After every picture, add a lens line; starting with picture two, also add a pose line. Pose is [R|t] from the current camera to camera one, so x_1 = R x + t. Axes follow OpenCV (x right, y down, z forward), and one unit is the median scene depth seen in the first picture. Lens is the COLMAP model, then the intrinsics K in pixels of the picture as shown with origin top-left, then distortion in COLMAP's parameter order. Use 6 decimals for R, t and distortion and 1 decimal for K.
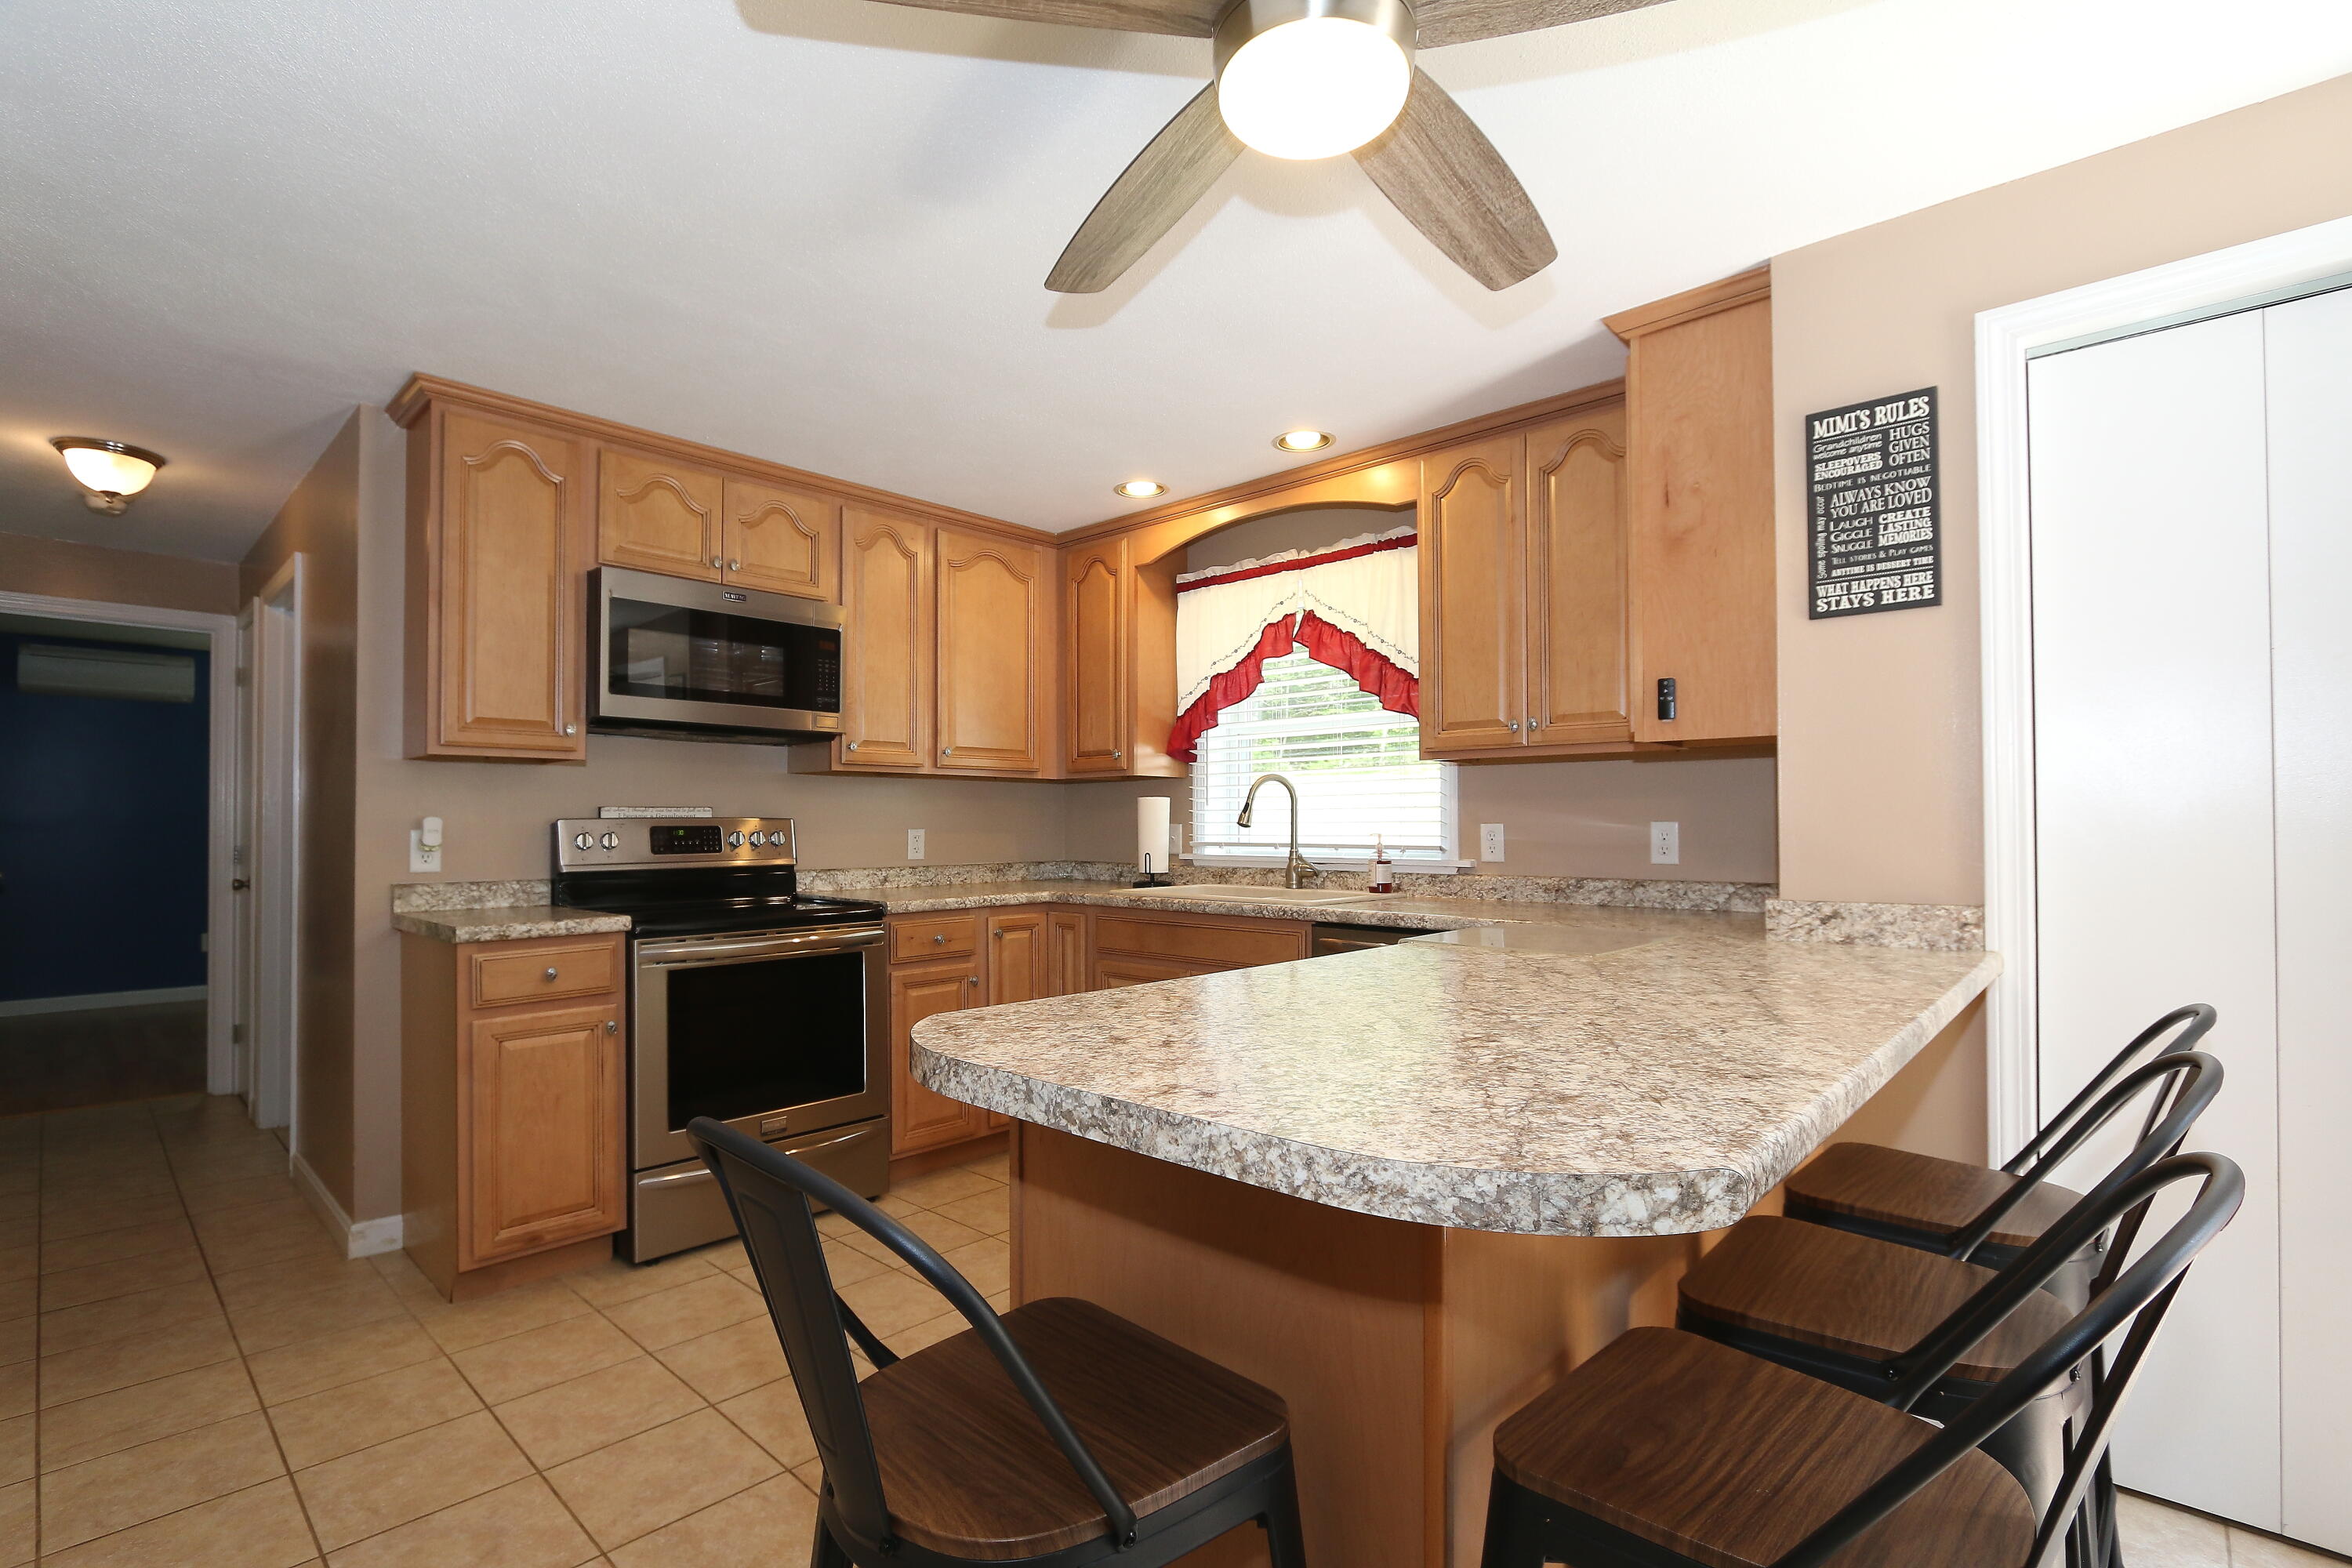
lens RADIAL K [[1068.1, 0, 1158.8], [0, 1068.1, 809.7], [0, 0, 1]] dist [-0.015622, 0.000015]
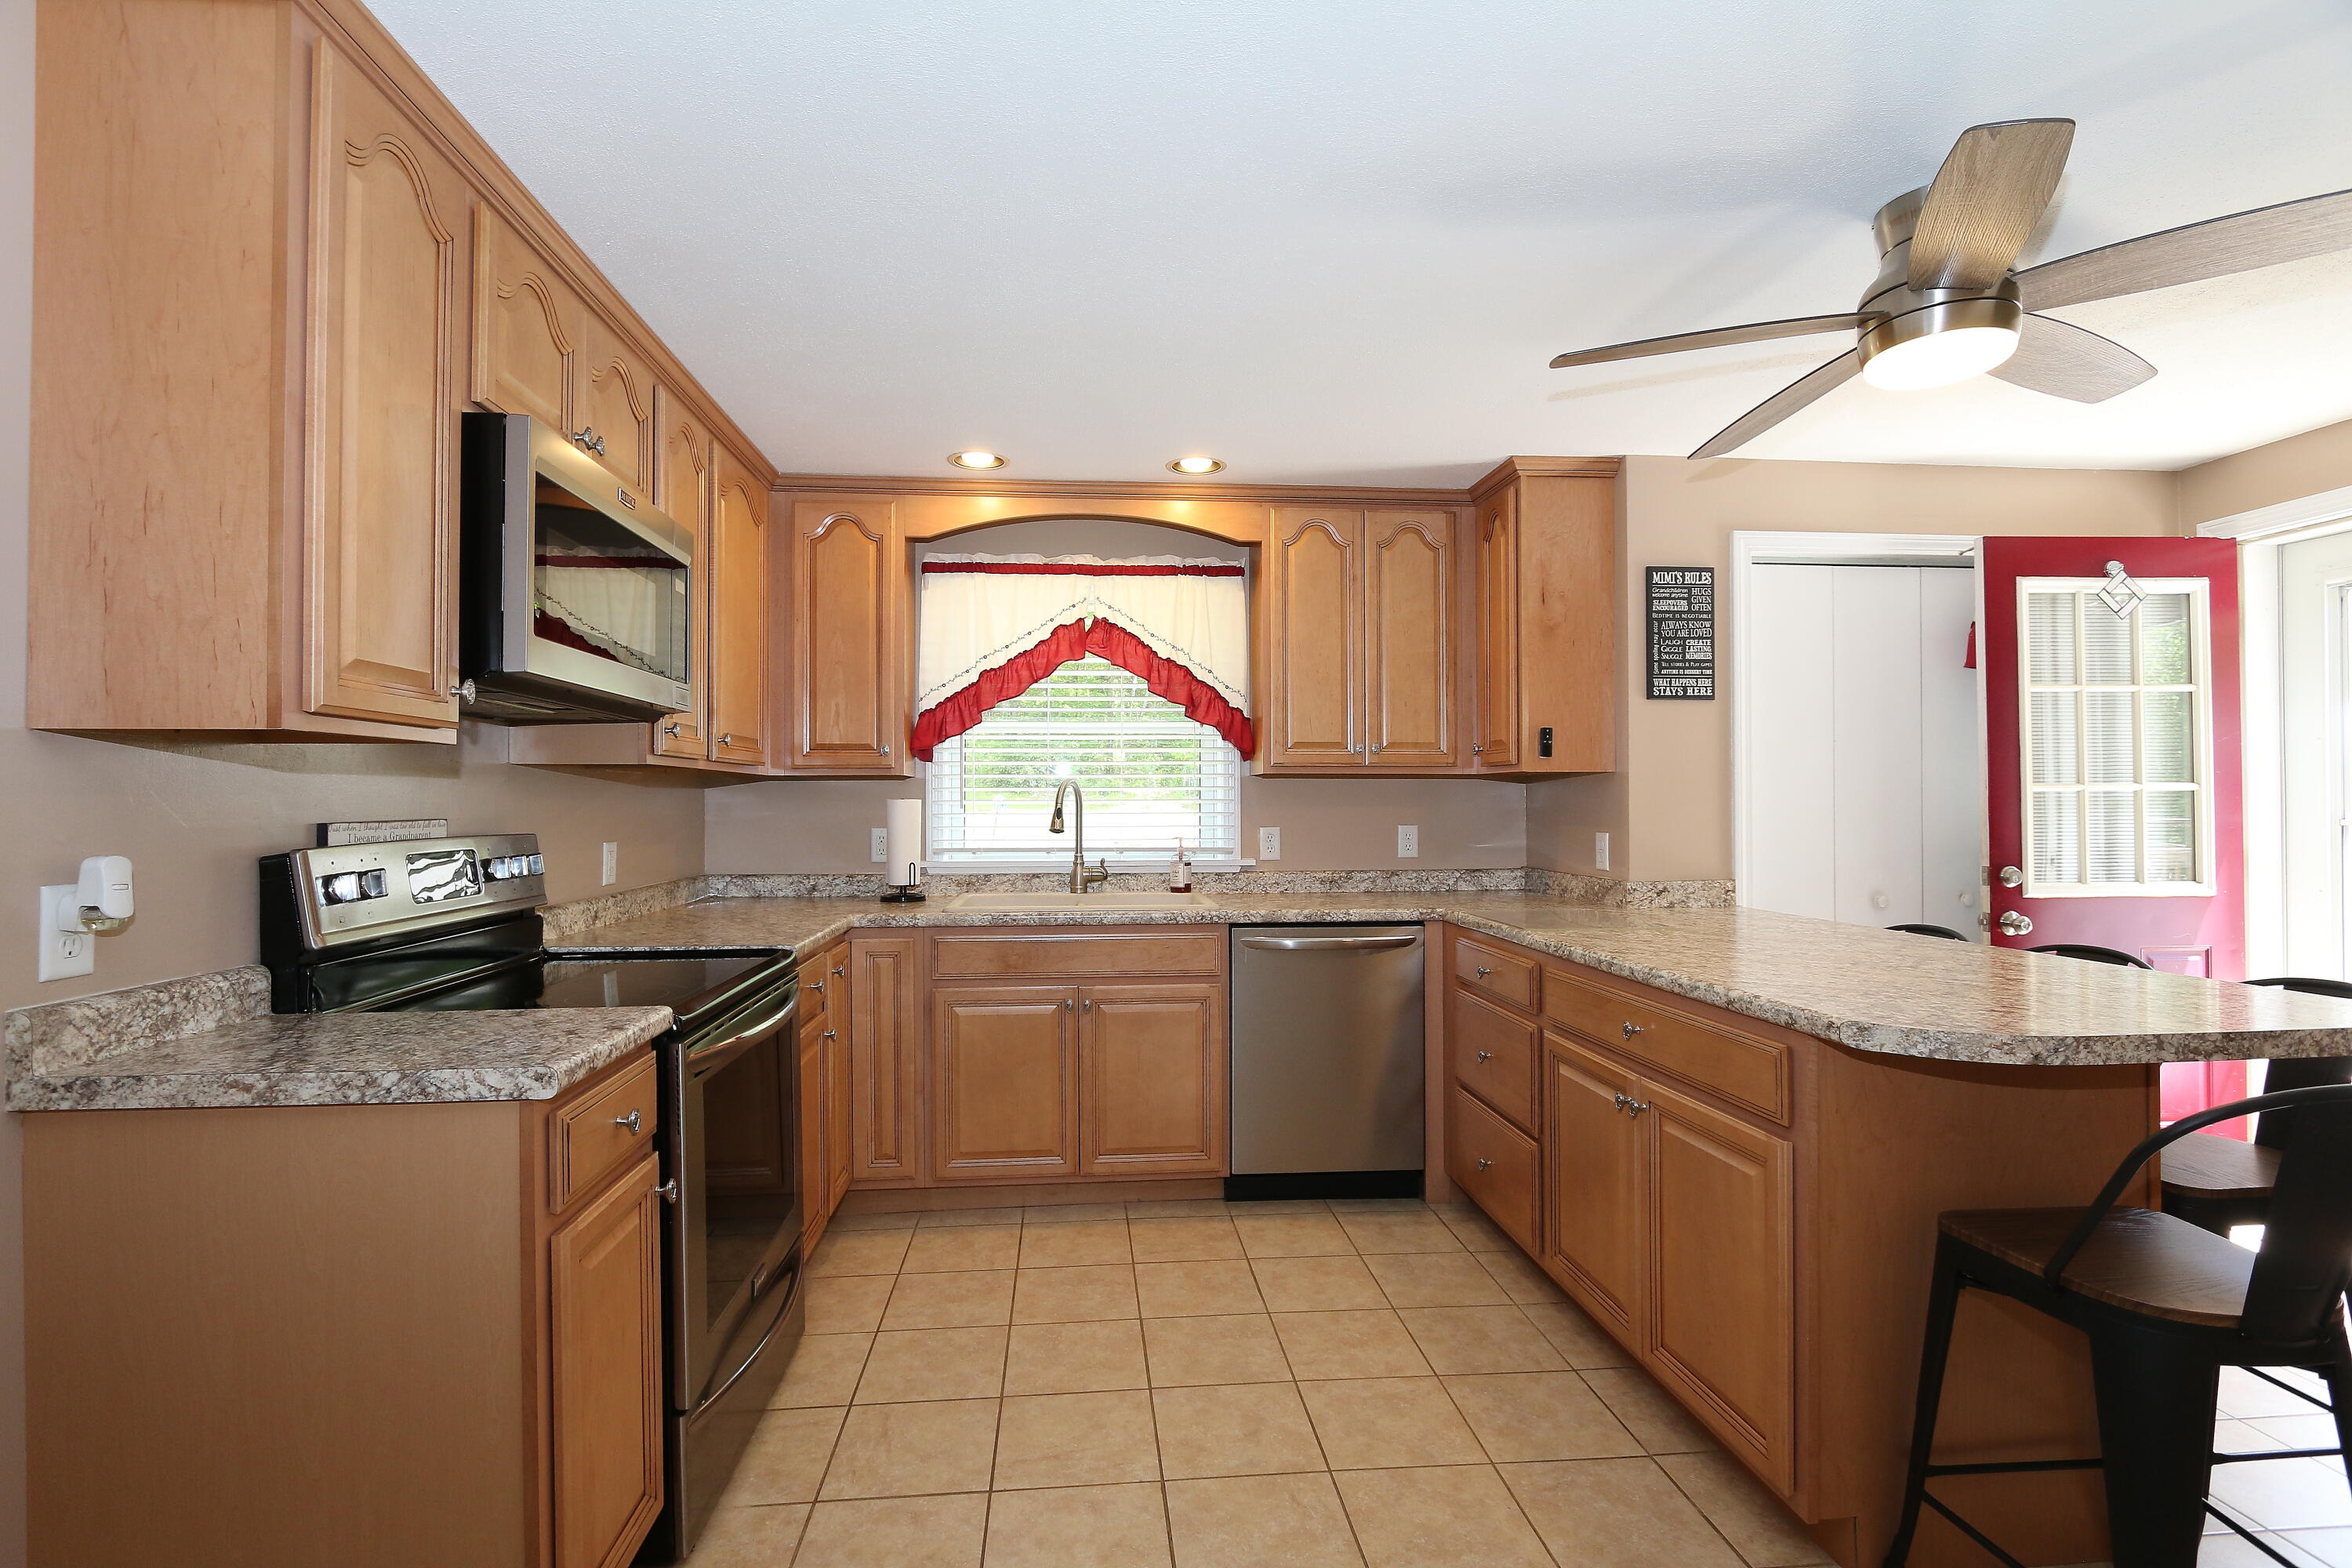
lens RADIAL K [[1071.2, 0, 1157.2], [0, 1071.2, 789.8], [0, 0, 1]] dist [-0.015454, 0.001133]
pose [[0.669159, 0.008687, 0.743069, -0.693476], [-0.008852, 0.999954, -0.003718, -0.024214], [-0.743067, -0.004090, 0.669205, 0.335343]]
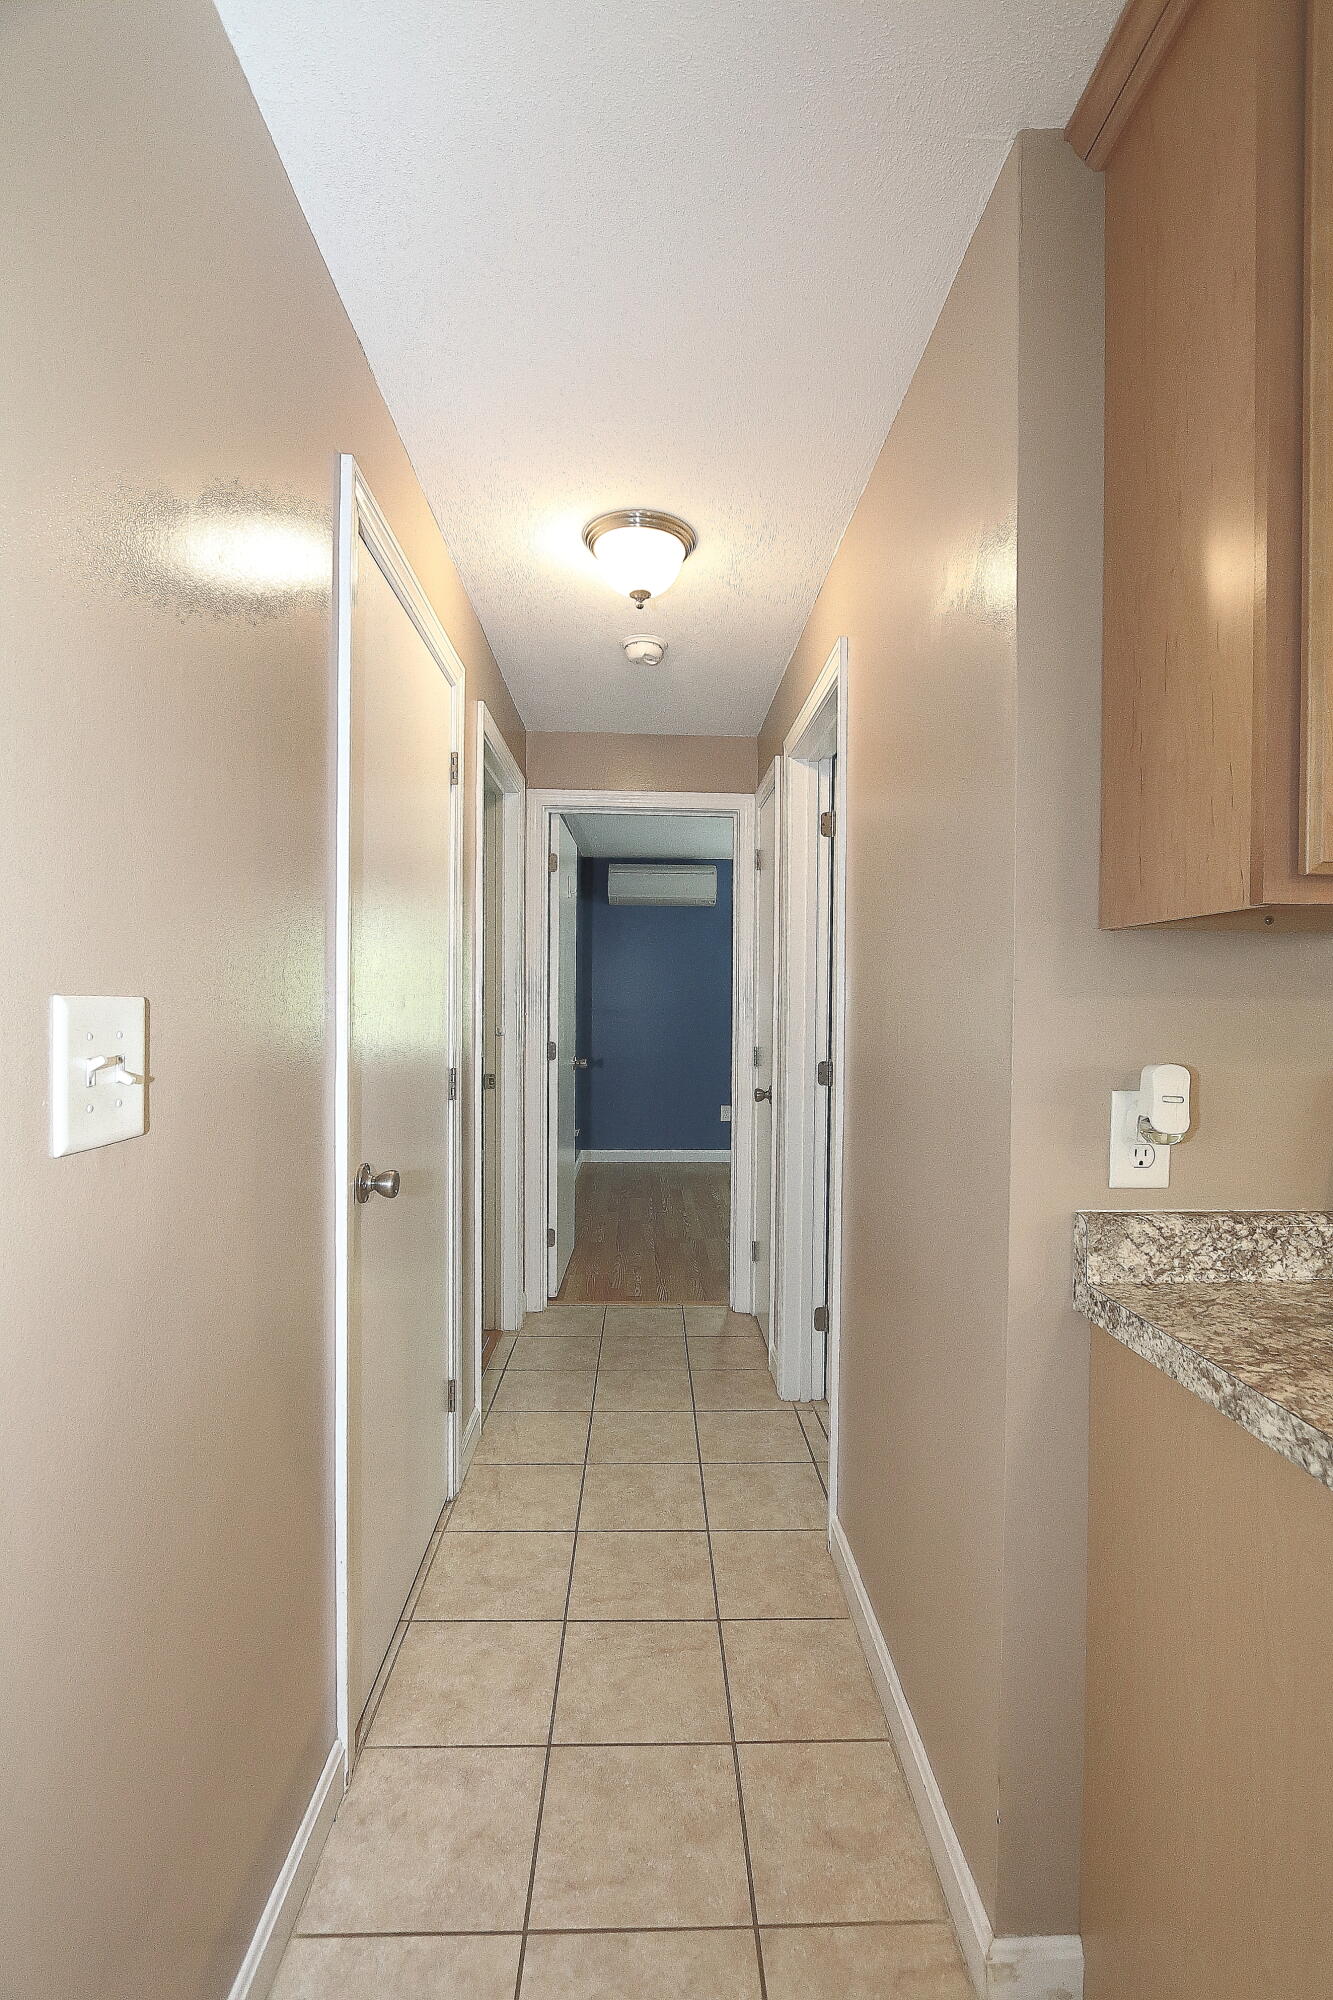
lens RADIAL K [[908.3, 0, 687.1], [0, 908.3, 1006.6], [0, 0, 1]] dist [-0.015622, 0.000015]
pose [[0.718525, 0.011194, -0.695411, -0.549135], [-0.000529, 0.999879, 0.015548, -0.021256], [0.695501, -0.010804, 0.718444, 0.583690]]
